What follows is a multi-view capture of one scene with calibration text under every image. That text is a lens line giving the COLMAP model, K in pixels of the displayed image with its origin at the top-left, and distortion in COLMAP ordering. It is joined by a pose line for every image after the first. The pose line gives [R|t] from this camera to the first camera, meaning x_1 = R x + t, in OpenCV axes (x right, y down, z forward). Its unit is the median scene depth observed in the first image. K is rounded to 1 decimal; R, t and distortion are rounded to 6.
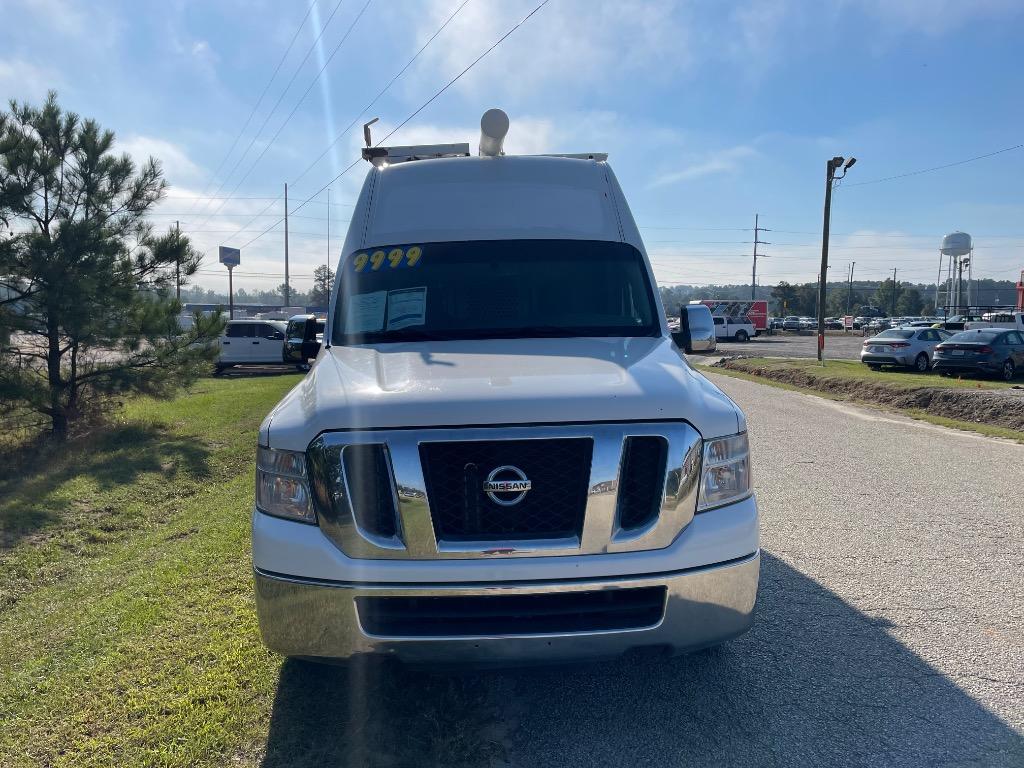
lens RADIAL K [[775.0, 0, 502.6], [0, 775.0, 378.0], [0, 0, 1]] dist [0.095194, -0.116098]
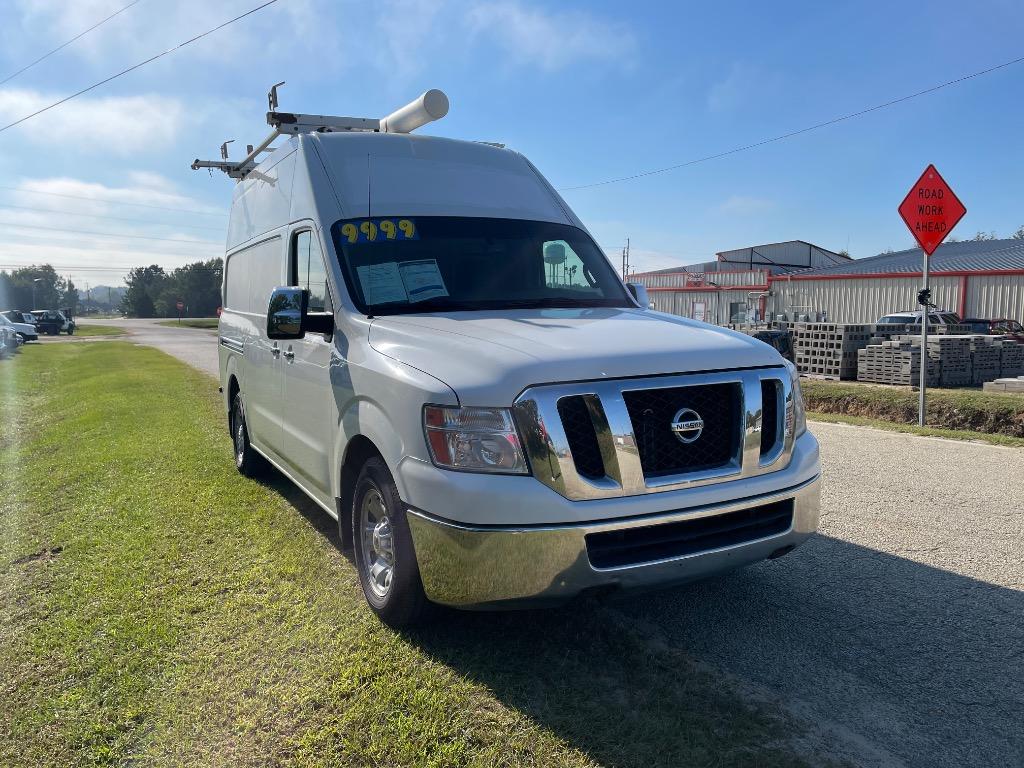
lens RADIAL K [[775.0, 0, 502.6], [0, 775.0, 378.0], [0, 0, 1]] dist [0.095194, -0.116098]
pose [[0.895483, -0.034303, 0.443773, -0.629483], [0.033179, 0.999396, 0.010299, 0.039392], [-0.443858, 0.005502, 0.896080, 0.072690]]
